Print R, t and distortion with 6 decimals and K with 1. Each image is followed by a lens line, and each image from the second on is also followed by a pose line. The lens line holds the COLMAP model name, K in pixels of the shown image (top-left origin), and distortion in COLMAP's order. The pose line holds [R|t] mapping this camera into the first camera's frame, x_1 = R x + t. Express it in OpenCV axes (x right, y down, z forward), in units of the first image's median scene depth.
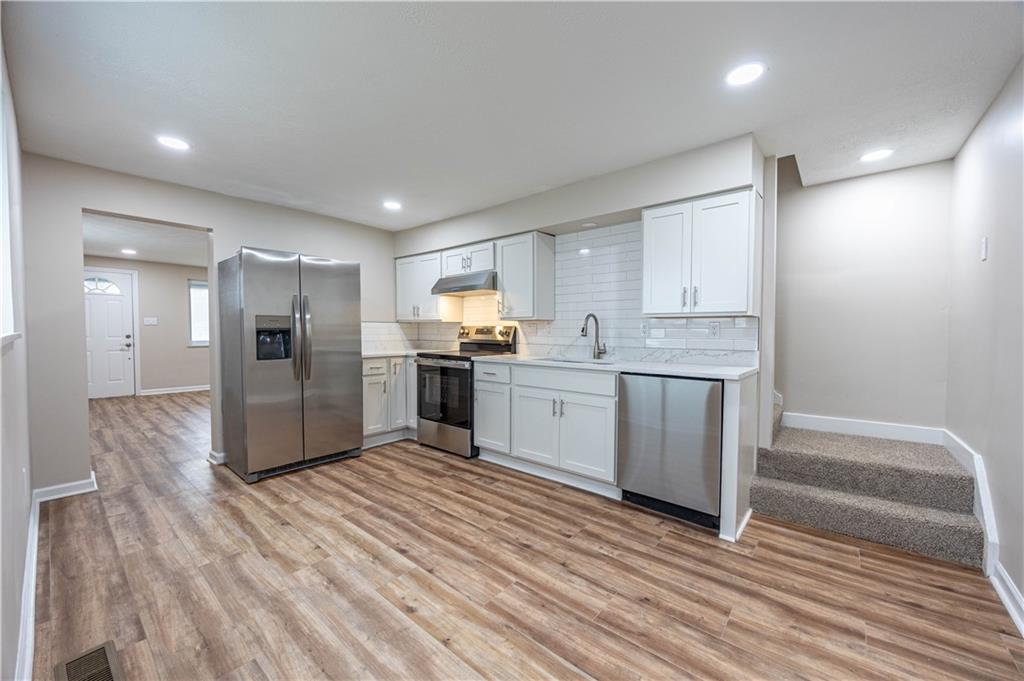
lens RADIAL K [[395.5, 0, 520.6], [0, 395.5, 341.6], [0, 0, 1]] dist [0.000227, 0.000226]
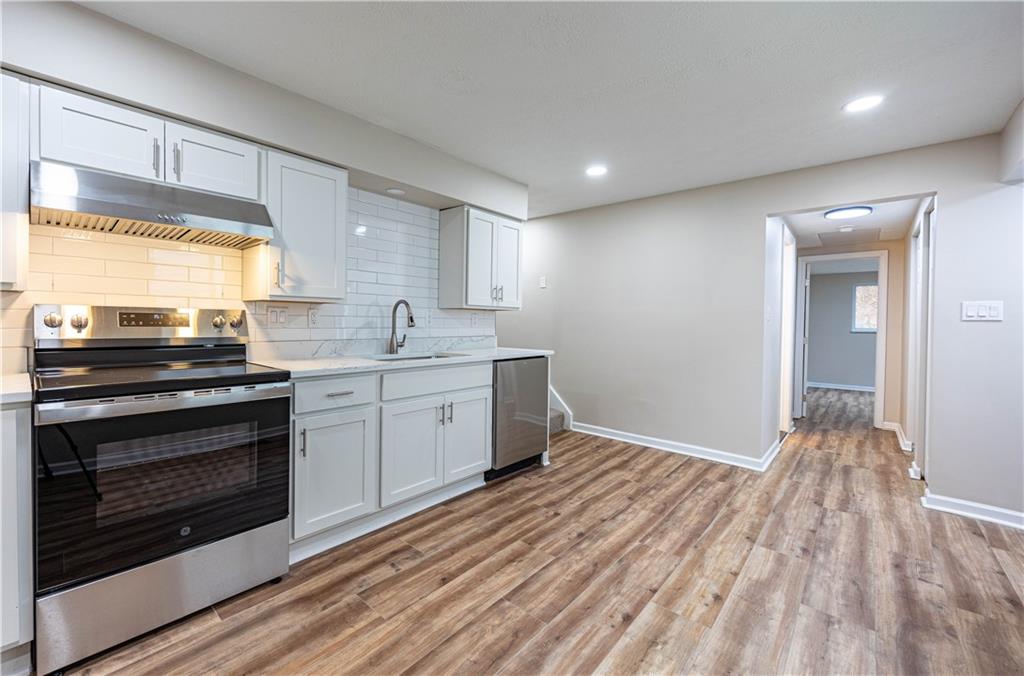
lens RADIAL K [[399.5, 0, 509.5], [0, 399.5, 325.5], [0, 0, 1]] dist [-0.001934, -0.000151]
pose [[0.042003, -0.012538, 0.999039, -0.915369], [0.015543, 0.999808, 0.011894, -0.031570], [-0.998997, 0.015029, 0.042190, 1.027066]]
